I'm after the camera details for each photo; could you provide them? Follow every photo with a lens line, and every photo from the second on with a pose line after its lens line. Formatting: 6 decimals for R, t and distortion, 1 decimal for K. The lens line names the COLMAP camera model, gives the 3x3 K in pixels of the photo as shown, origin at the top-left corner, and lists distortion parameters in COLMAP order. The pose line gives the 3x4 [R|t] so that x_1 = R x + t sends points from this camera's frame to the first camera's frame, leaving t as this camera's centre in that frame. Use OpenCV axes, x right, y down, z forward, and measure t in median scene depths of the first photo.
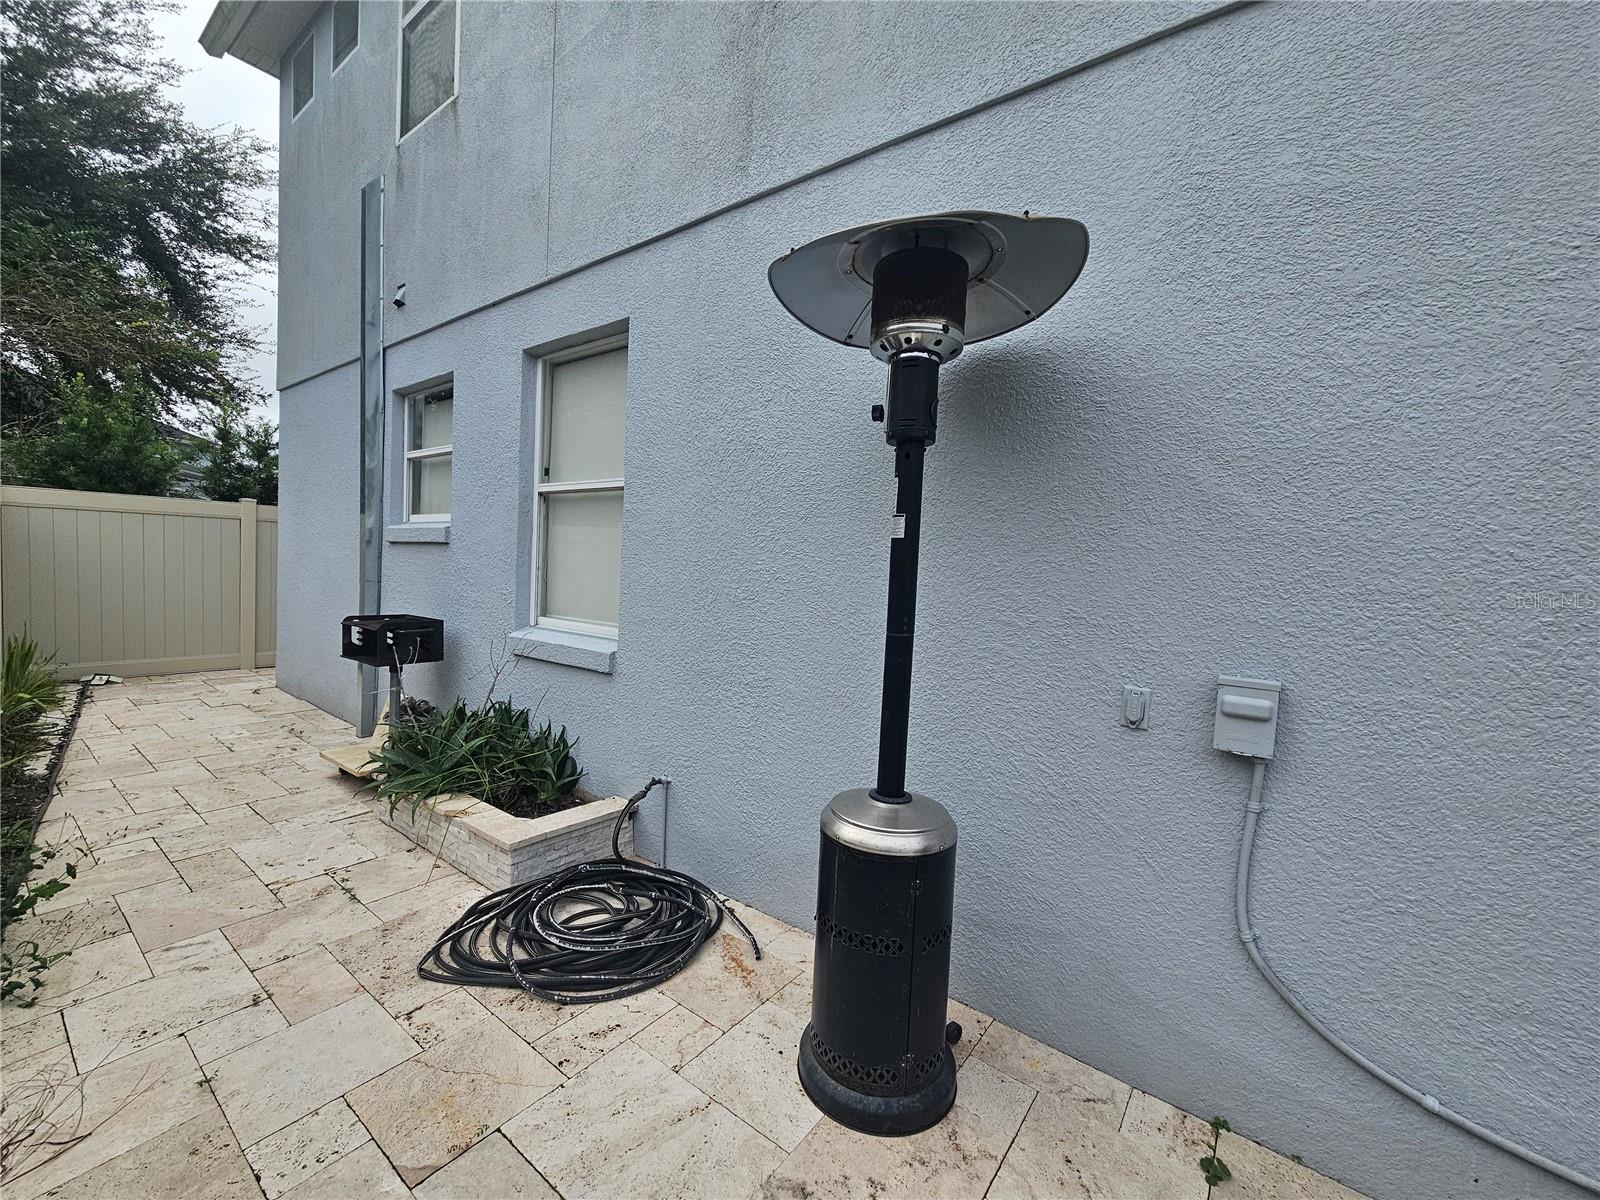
lens RADIAL K [[653.9, 0, 804.2], [0, 653.9, 600.5], [0, 0, 1]] dist [-0.002611, -0.001281]
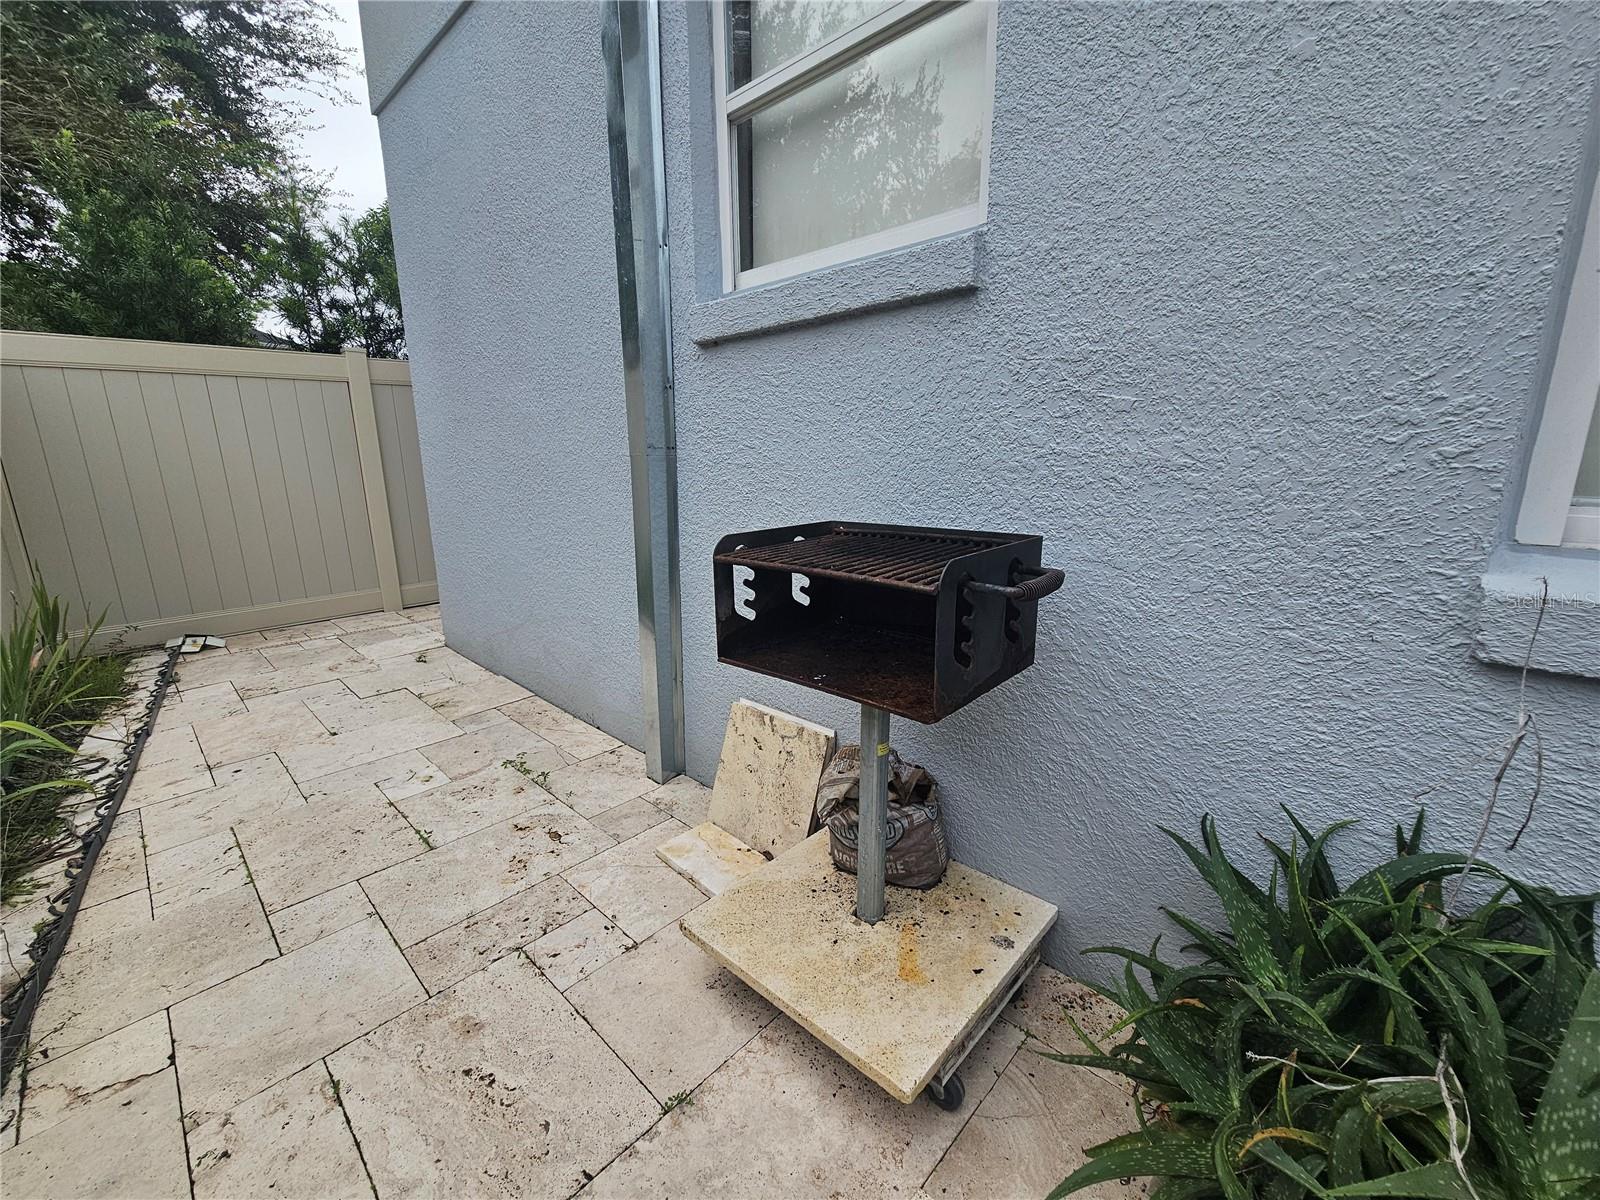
lens RADIAL K [[653.9, 0, 794.6], [0, 653.9, 602.3], [0, 0, 1]] dist [-0.002611, -0.001281]
pose [[0.991439, -0.030161, -0.127038, -0.416843], [0.051774, 0.984008, 0.170435, 0.002222], [0.119866, -0.175553, 0.977145, 0.456703]]
